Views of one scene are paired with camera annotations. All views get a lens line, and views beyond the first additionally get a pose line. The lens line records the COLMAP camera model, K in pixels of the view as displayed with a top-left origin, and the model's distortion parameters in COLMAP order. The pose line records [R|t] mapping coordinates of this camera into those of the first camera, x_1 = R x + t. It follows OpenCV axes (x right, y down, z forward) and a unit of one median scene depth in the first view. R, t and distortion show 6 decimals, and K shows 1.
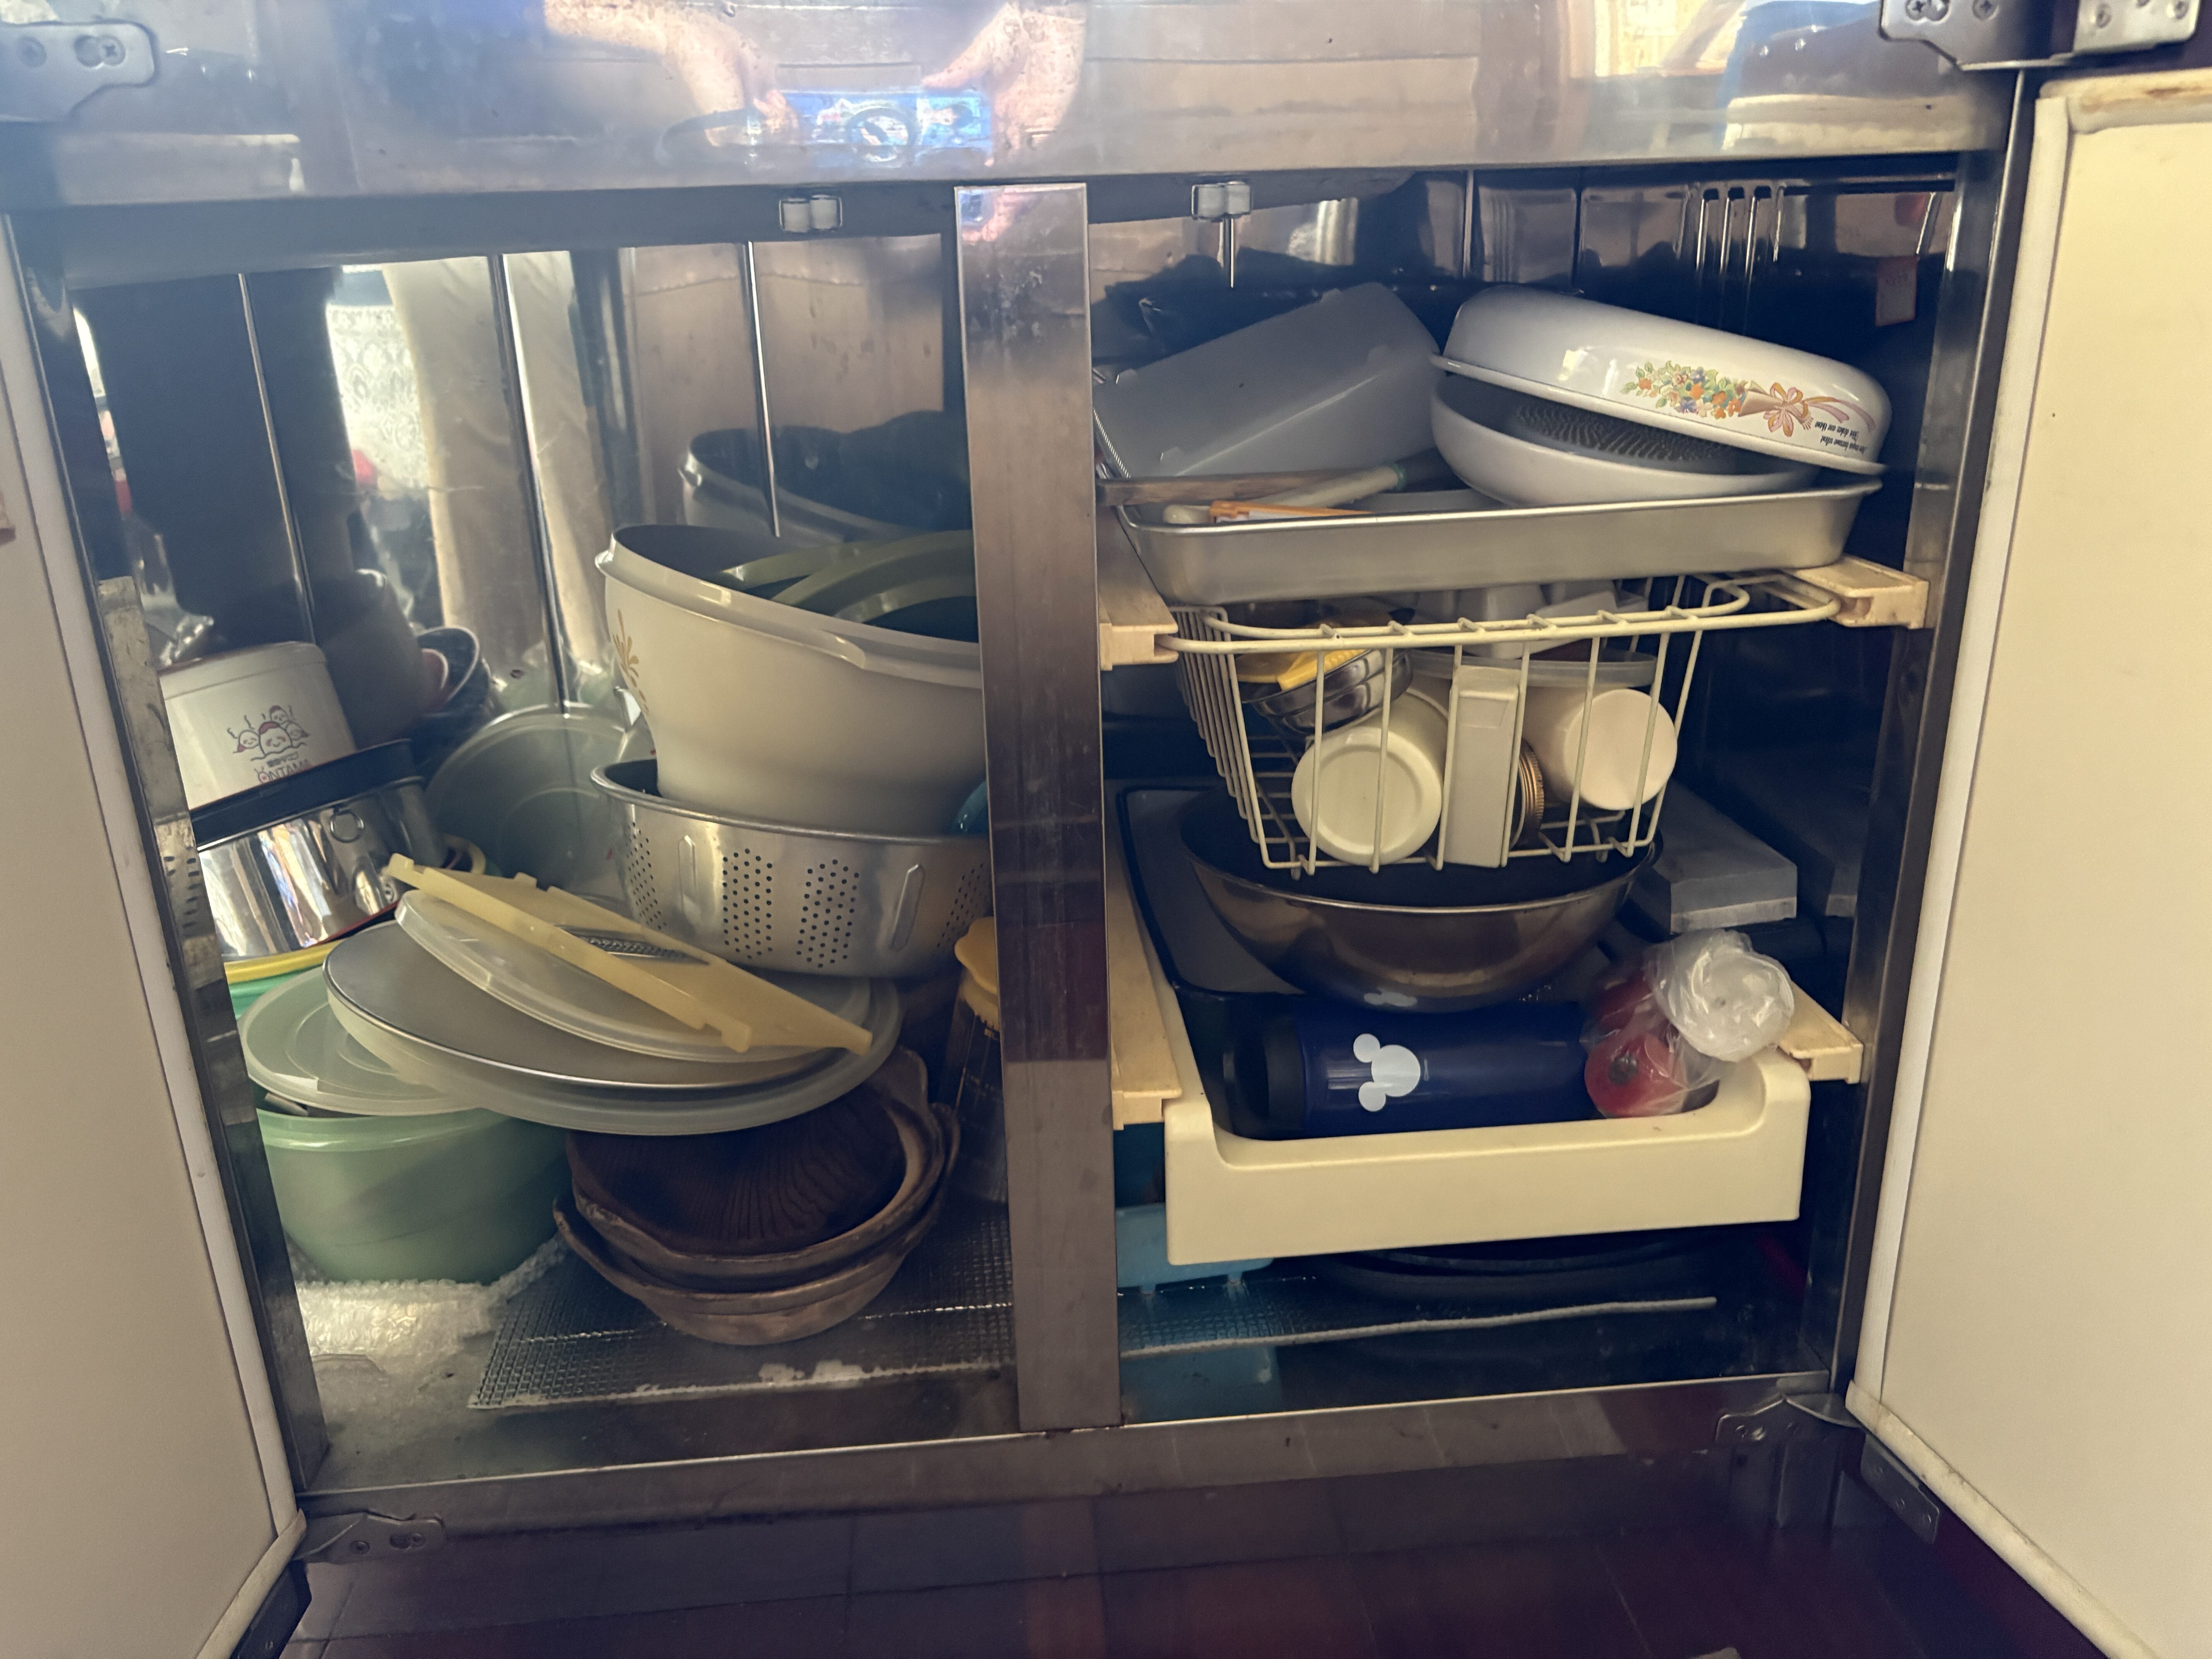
lens RADIAL K [[1649.4, 0, 1106.0], [0, 1649.4, 829.5], [0, 0, 1]] dist [0.068626, 0.001473]
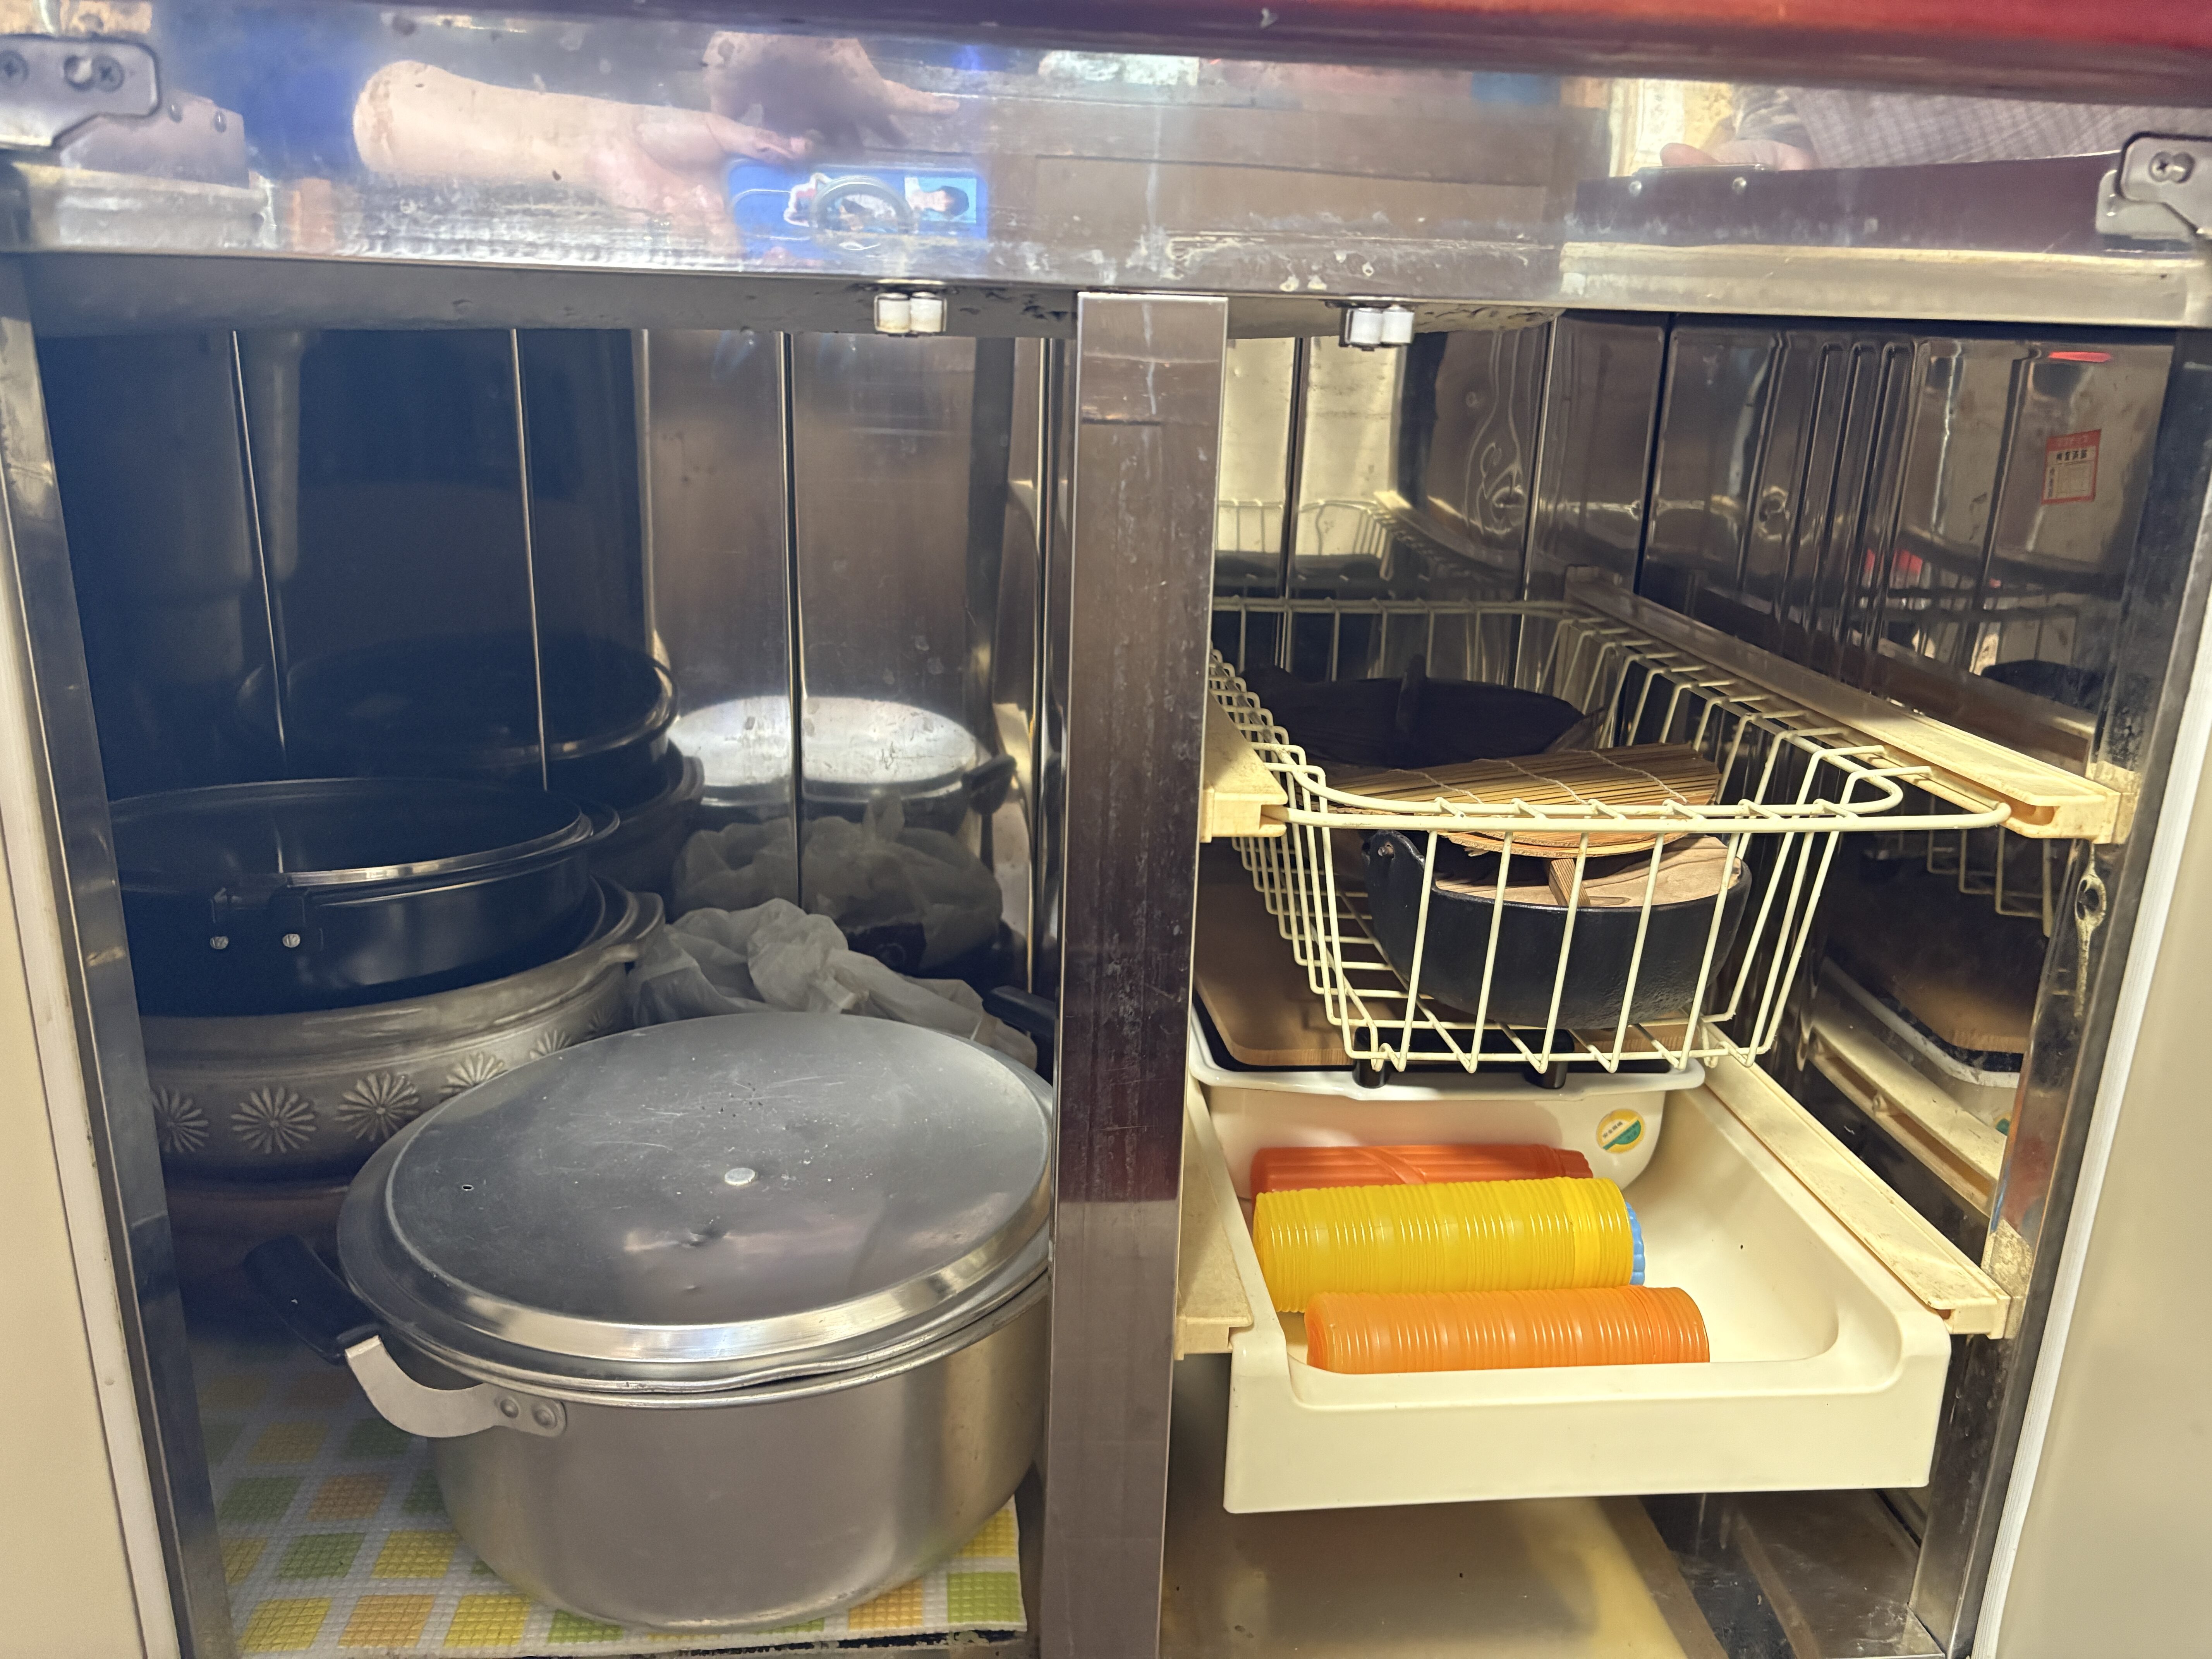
lens RADIAL K [[1649.4, 0, 1106.0], [0, 1649.4, 829.5], [0, 0, 1]] dist [0.068626, 0.001473]
pose [[0.997124, 0.051465, 0.055628, -0.093519], [-0.048809, 0.997650, -0.048083, -0.053525], [-0.057972, 0.045230, 0.997293, 0.117679]]
